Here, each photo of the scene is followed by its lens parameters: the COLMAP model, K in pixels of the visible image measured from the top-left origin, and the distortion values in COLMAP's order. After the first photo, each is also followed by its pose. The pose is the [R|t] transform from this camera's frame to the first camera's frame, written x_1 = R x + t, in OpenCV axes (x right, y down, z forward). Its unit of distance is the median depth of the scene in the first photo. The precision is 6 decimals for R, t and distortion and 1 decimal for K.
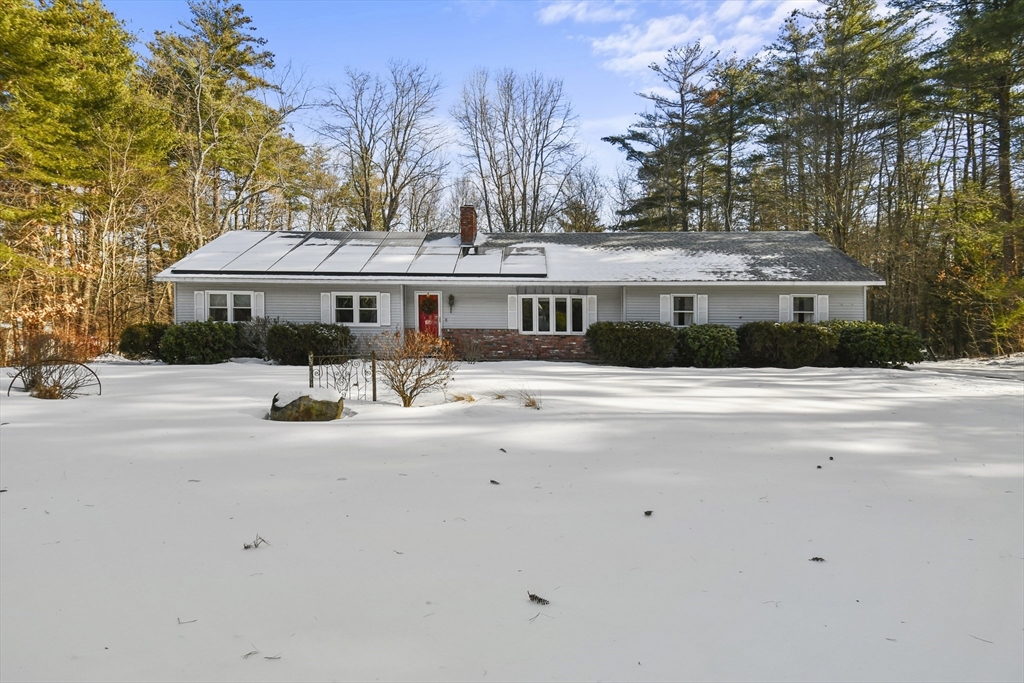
lens RADIAL K [[543.0, 0, 489.7], [0, 543.0, 337.6], [0, 0, 1]] dist [0.035604, 0.000249]
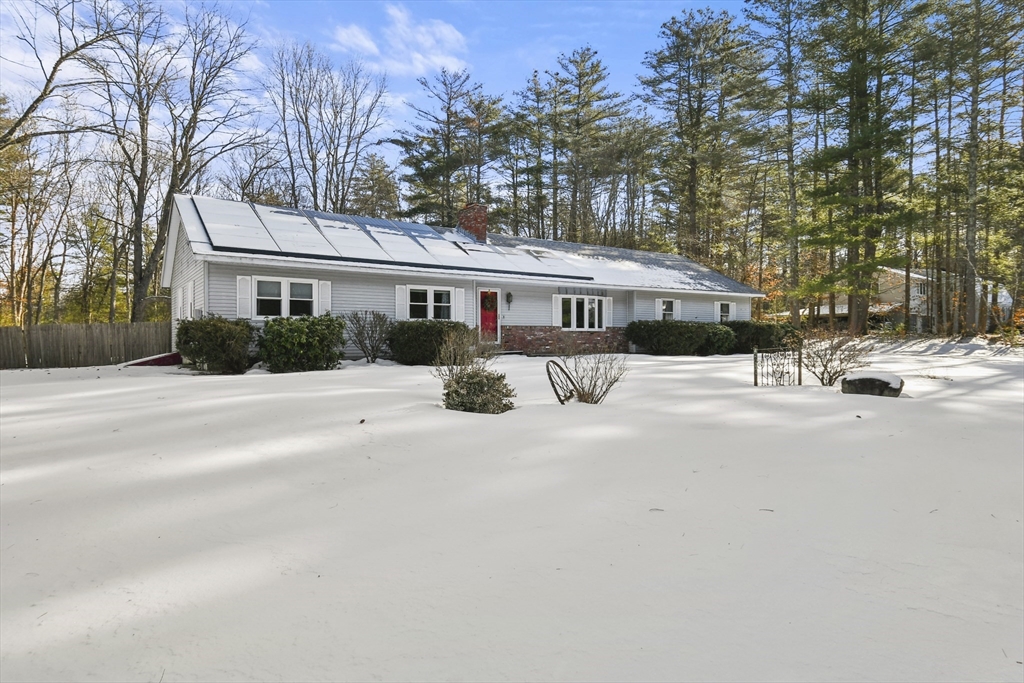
lens RADIAL K [[543.0, 0, 489.7], [0, 543.0, 337.6], [0, 0, 1]] dist [0.035604, 0.000249]
pose [[0.830581, -0.010208, 0.556805, -0.675361], [0.011483, 0.999933, 0.001203, 0.004495], [-0.556780, 0.005395, 0.830642, 0.174305]]
